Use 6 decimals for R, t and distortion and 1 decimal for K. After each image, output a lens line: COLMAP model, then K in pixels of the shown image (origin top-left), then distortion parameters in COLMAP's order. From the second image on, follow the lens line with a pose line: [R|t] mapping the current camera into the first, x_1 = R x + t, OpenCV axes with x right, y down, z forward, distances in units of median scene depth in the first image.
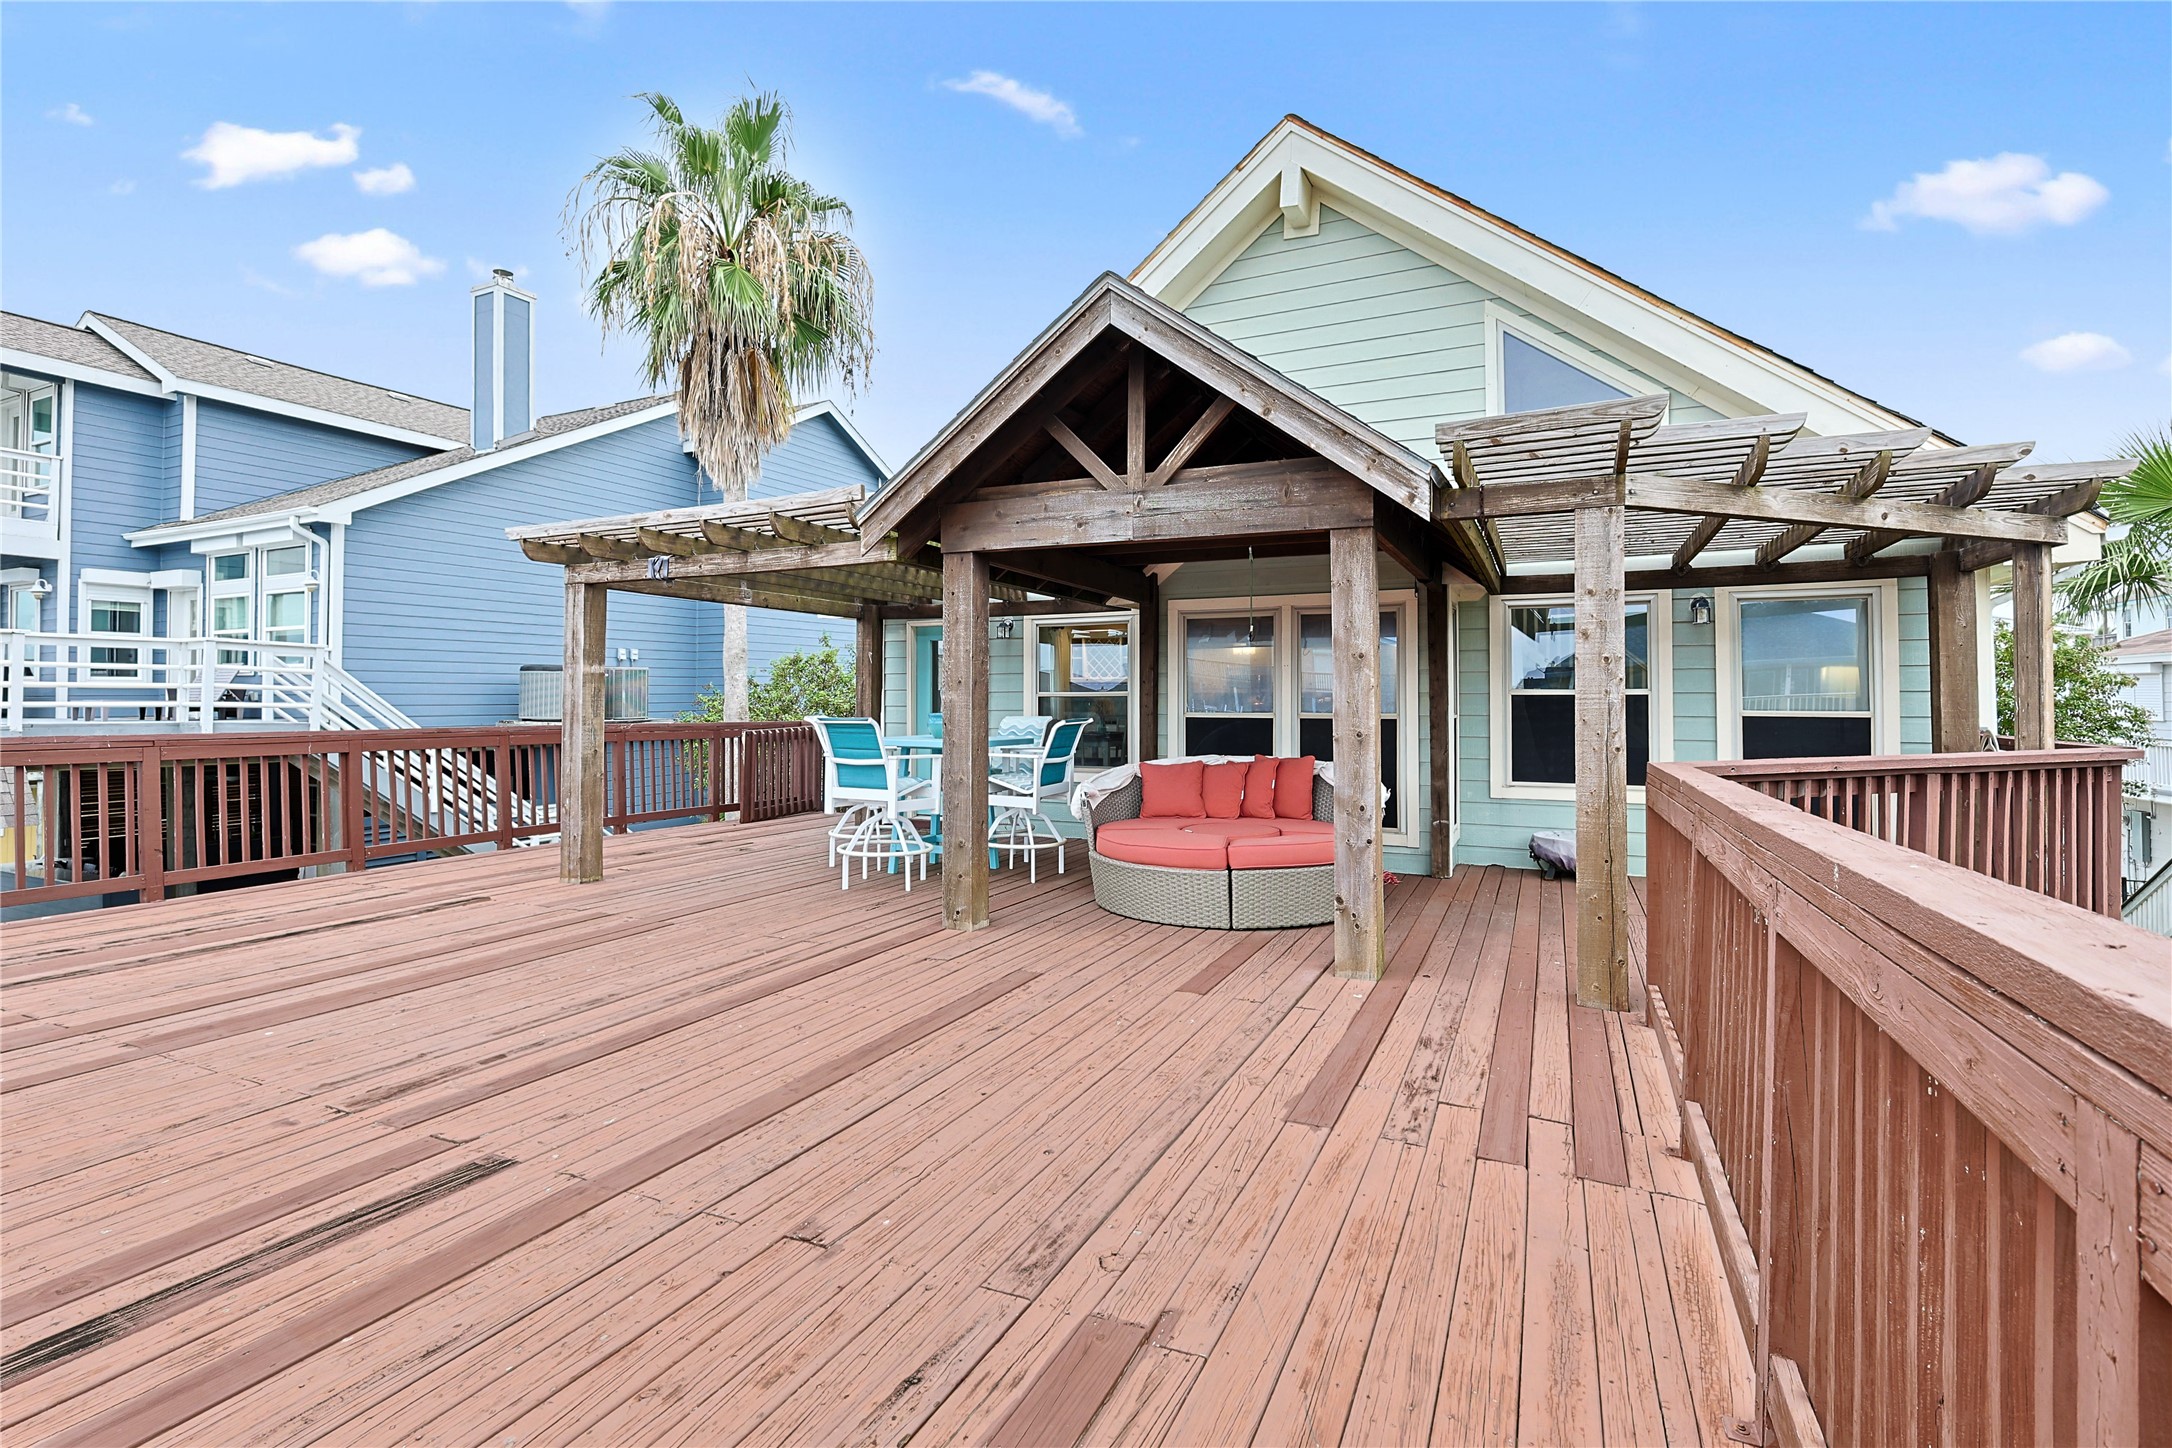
lens RADIAL K [[1015.1, 0, 1094.2], [0, 1015.1, 709.5], [0, 0, 1]] dist [0.002334, 0.000098]
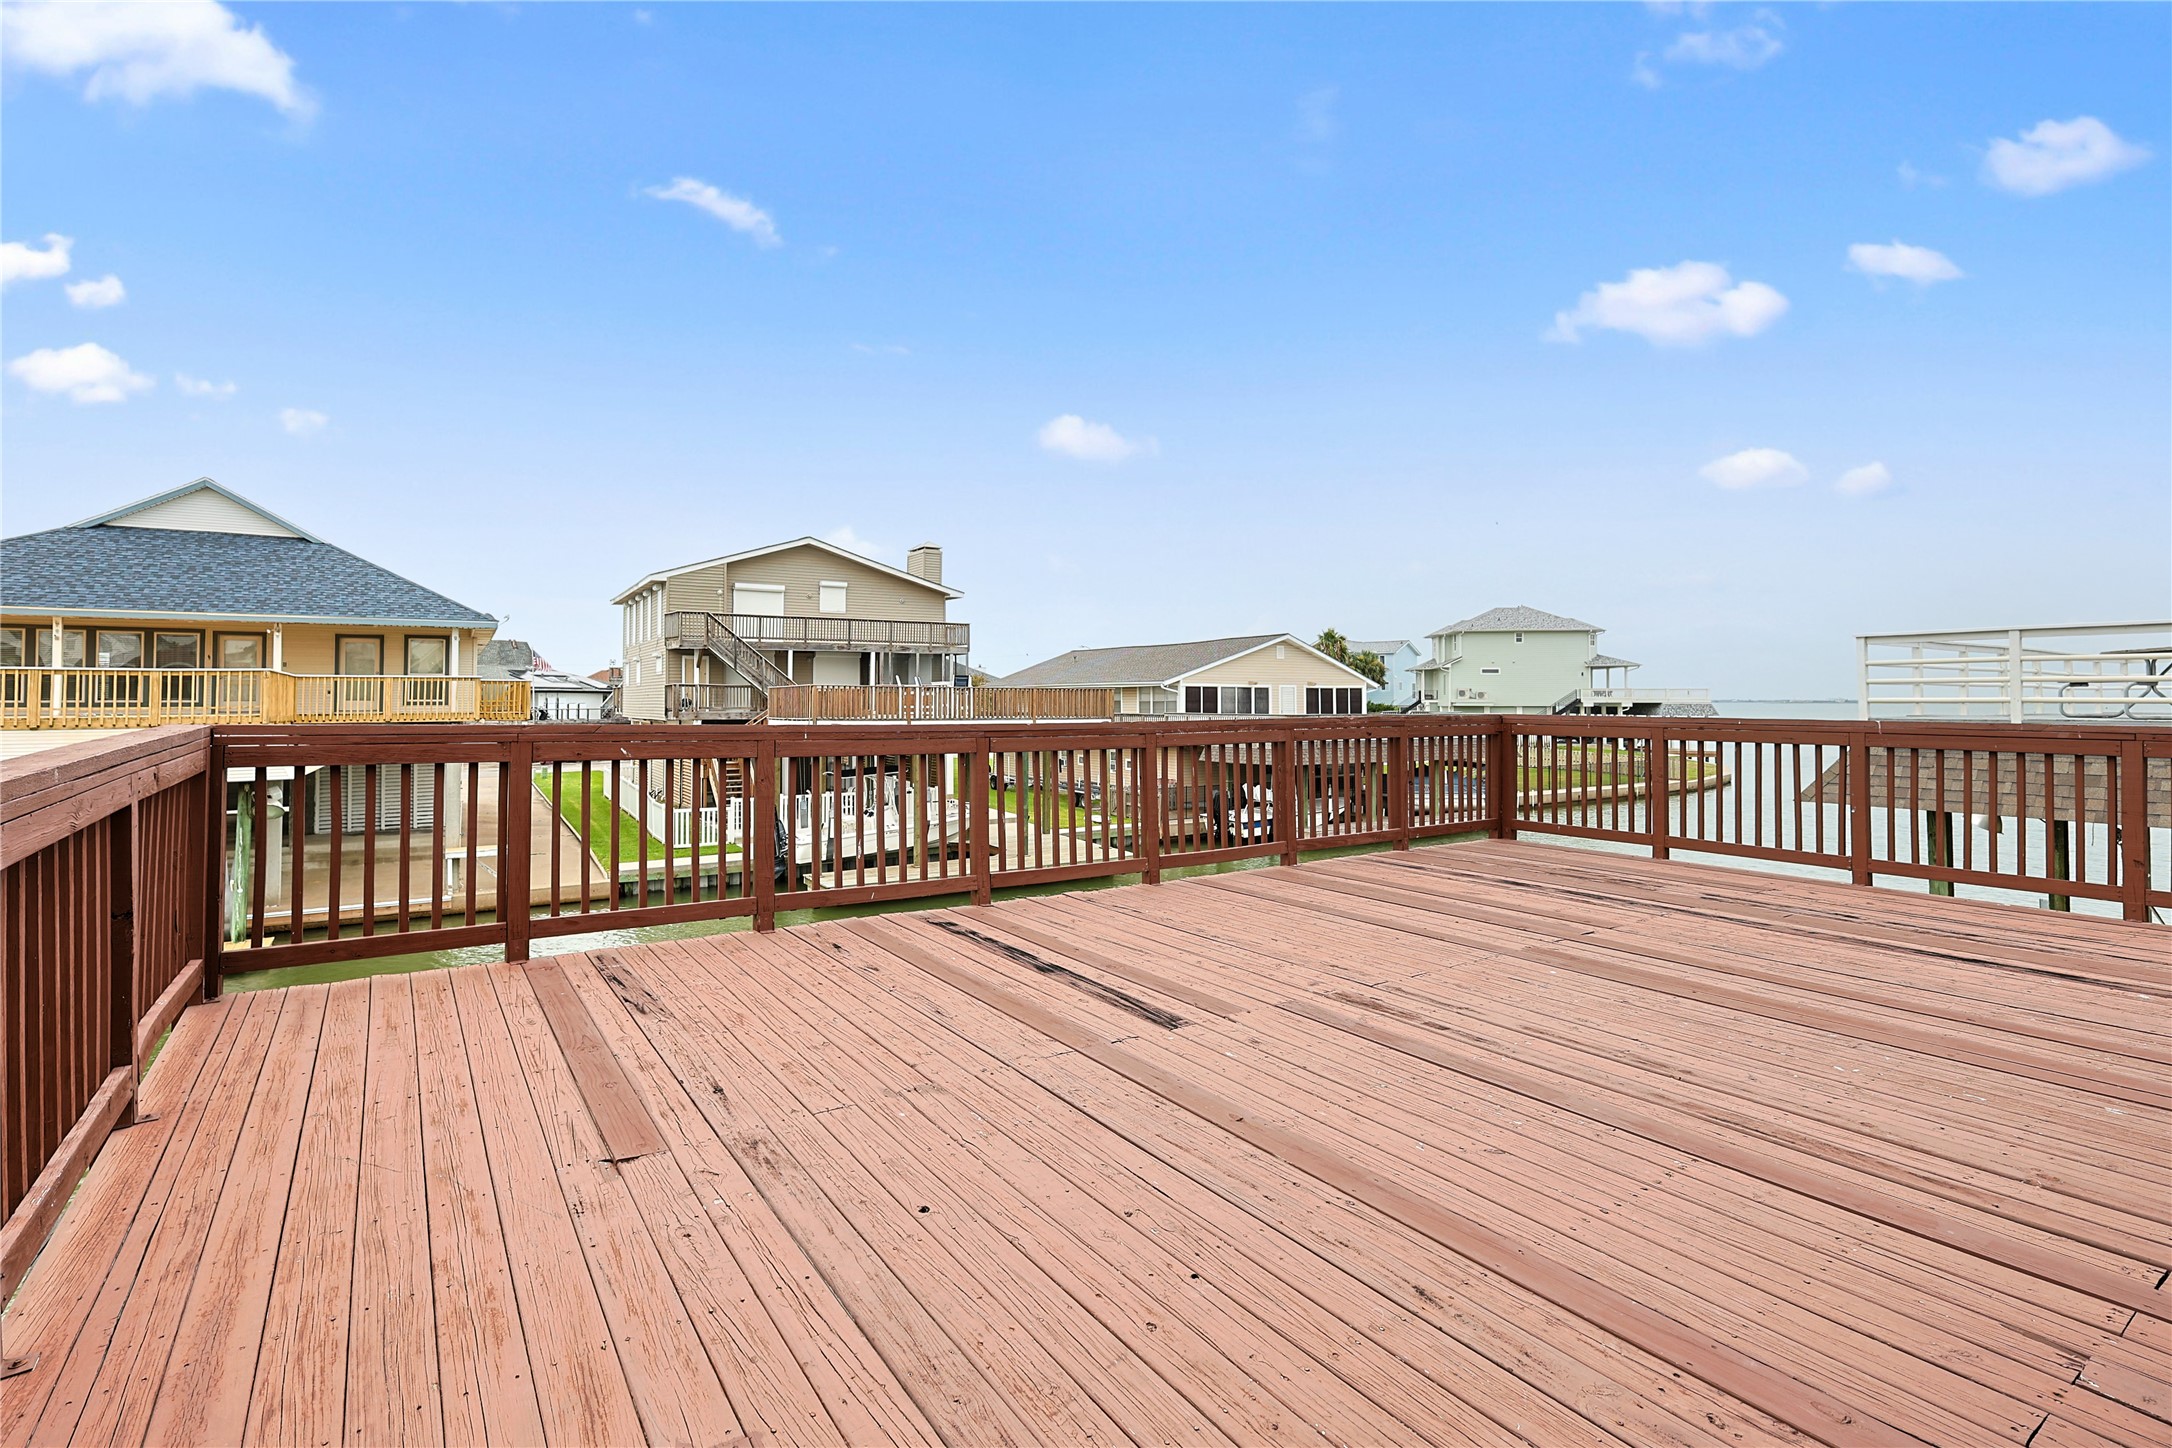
lens RADIAL K [[1015.1, 0, 1085.7], [0, 1015.1, 701.7], [0, 0, 1]] dist [0.002334, 0.000098]
pose [[-0.515214, 0.003245, -0.857055, 0.476634], [-0.007680, 0.999935, 0.008402, 0.007418], [0.857027, 0.010911, -0.515156, 1.218636]]
